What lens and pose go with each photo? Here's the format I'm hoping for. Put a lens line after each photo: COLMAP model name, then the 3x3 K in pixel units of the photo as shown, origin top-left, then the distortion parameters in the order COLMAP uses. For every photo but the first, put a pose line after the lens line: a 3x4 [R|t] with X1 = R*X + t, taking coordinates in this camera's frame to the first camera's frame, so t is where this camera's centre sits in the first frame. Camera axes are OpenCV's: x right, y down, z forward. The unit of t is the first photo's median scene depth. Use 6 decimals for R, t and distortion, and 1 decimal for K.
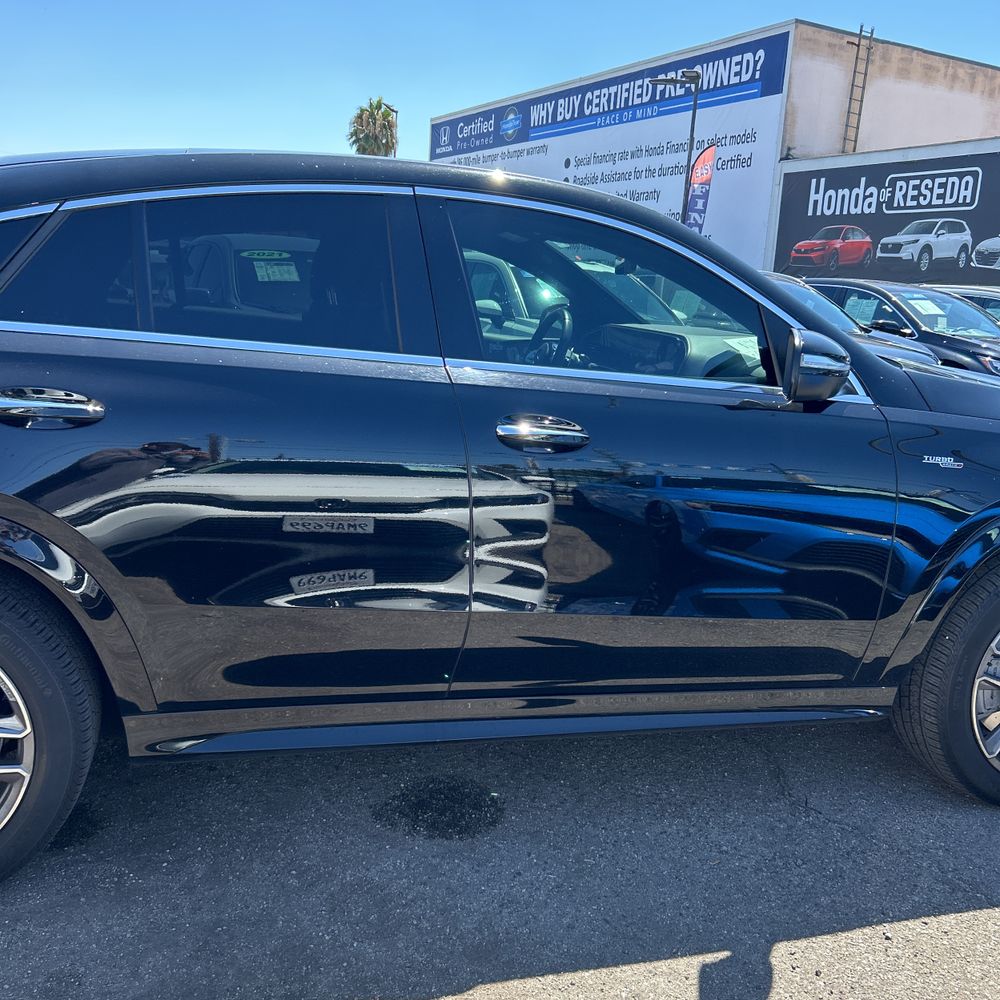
lens RADIAL K [[1014.4, 0, 497.0], [0, 1014.4, 500.3], [0, 0, 1]] dist [0.015674, 0.000000]
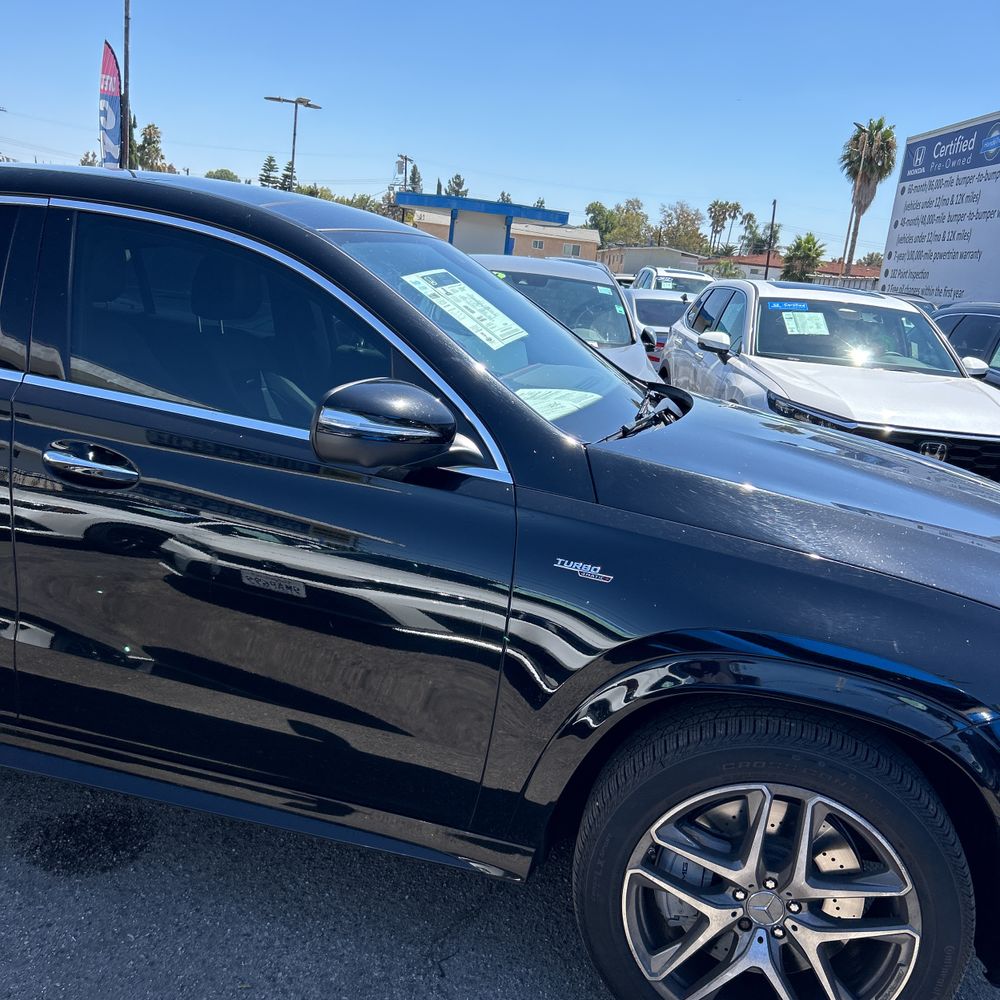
lens RADIAL K [[1014.4, 0, 487.7], [0, 1014.4, 518.7], [0, 0, 1]] dist [0.015674, 0.000000]
pose [[0.888164, 0.143535, -0.436534, 0.078684], [-0.146037, 0.988882, 0.028025, -0.009742], [0.435703, 0.038860, 0.899251, 0.033023]]
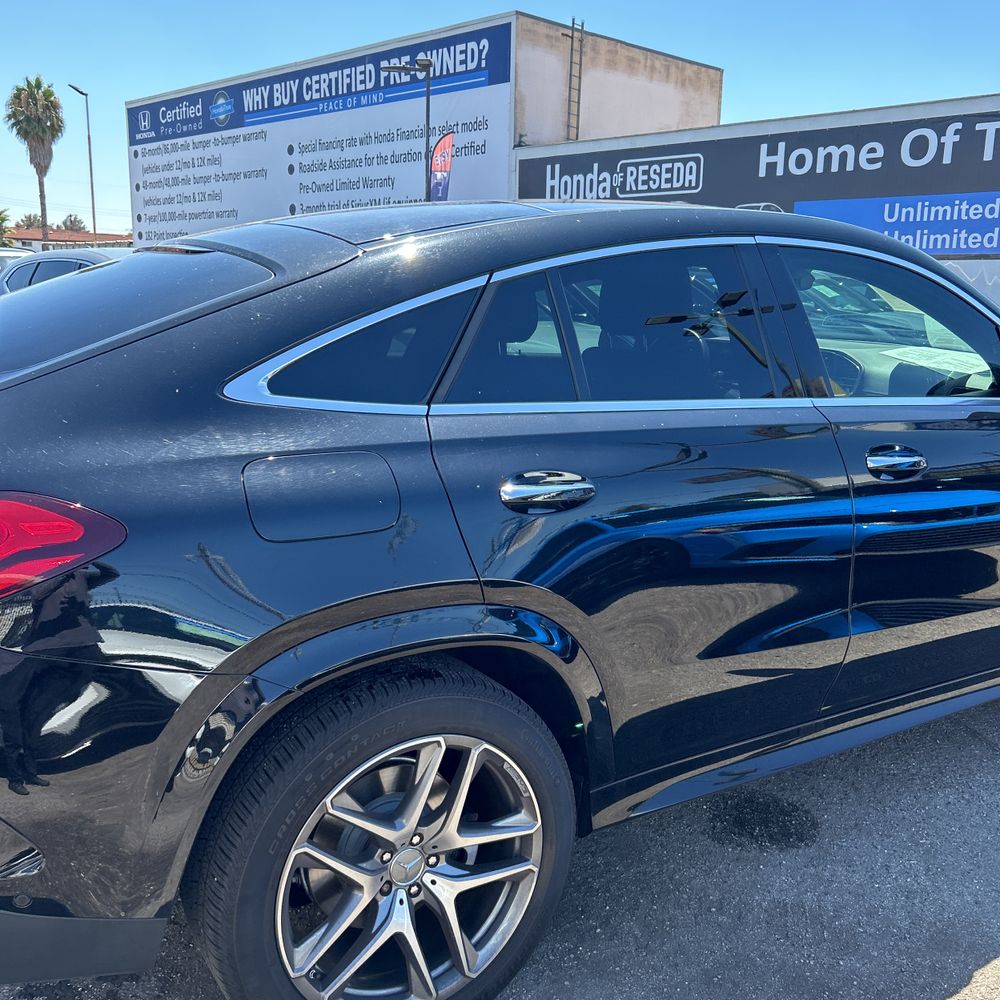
lens RADIAL K [[1014.4, 0, 499.5], [0, 1014.4, 501.5], [0, 0, 1]] dist [0.015674, 0.000000]
pose [[0.952857, -0.109169, 0.283100, -0.067668], [0.103928, 0.994020, 0.033513, -0.010545], [-0.285066, -0.002512, 0.958505, 0.007939]]
